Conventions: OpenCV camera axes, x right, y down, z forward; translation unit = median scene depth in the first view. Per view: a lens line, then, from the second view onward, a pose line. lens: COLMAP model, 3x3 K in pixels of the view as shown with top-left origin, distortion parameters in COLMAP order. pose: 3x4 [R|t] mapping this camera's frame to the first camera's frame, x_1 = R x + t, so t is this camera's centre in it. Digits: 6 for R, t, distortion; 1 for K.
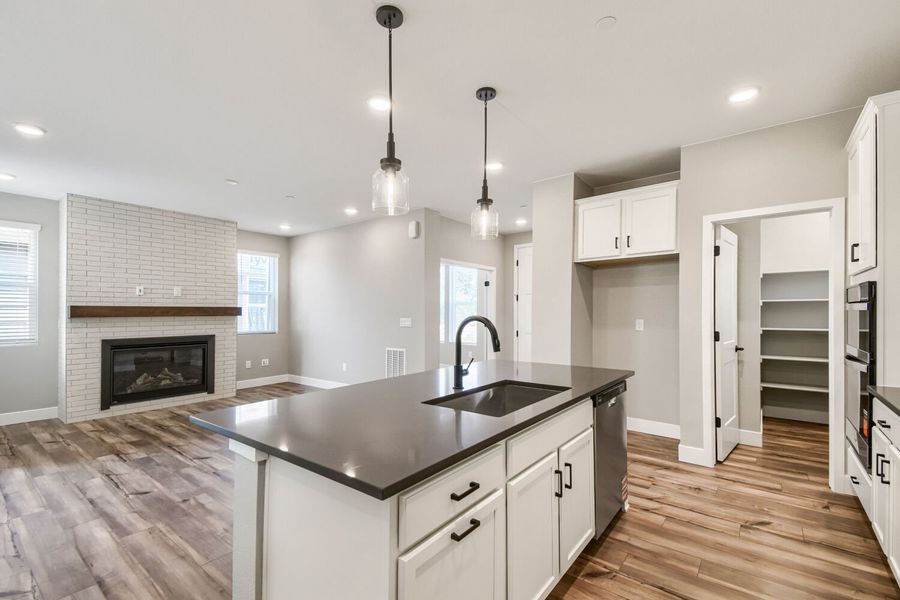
lens RADIAL K [[399.3, 0, 449.5], [0, 399.3, 305.4], [0, 0, 1]] dist [-0.001166, -0.000249]
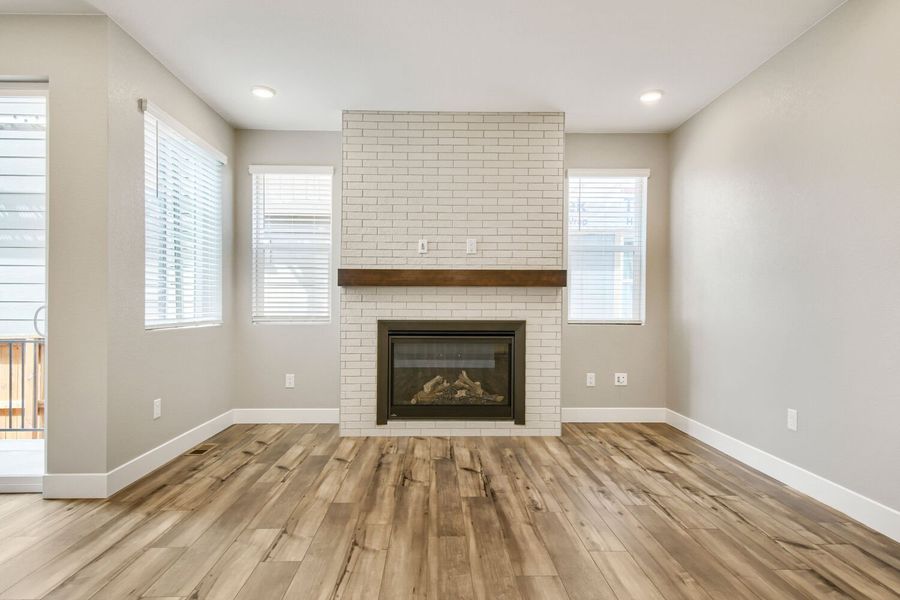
lens RADIAL K [[546.6, 0, 450.0], [0, 546.6, 300.0], [0, 0, 1]] dist [0.052085, -0.000545]
pose [[0.670257, 0.008079, -0.742085, -0.092950], [-0.000452, 0.999945, 0.010478, 0.037898], [0.742129, -0.006688, 0.670224, 0.423557]]
